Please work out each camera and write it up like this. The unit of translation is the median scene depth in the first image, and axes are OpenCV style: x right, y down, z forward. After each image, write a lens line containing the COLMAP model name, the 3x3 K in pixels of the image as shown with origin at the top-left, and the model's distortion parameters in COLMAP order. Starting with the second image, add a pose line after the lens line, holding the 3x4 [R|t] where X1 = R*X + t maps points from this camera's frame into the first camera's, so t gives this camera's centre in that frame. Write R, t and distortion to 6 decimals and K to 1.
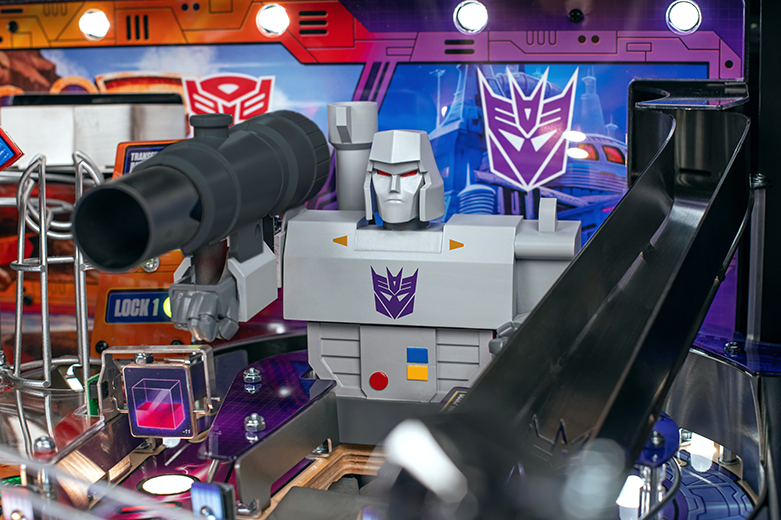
lens RADIAL K [[1264.9, 0, 390.5], [0, 1264.9, 260.0], [0, 0, 1]] dist [-0.191514, 0.052599]
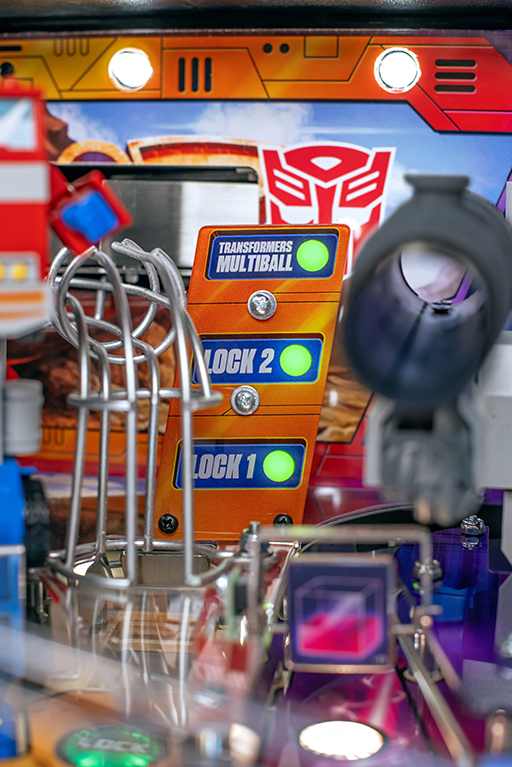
lens RADIAL K [[1281.9, 0, 256.0], [0, 1281.9, 383.5], [0, 0, 1]] dist [-0.201754, 0.029081]
pose [[0.996712, 0.019121, 0.078737, -0.237262], [-0.017145, 0.999522, -0.025707, 0.010138], [-0.079191, 0.024273, 0.996564, 0.293923]]
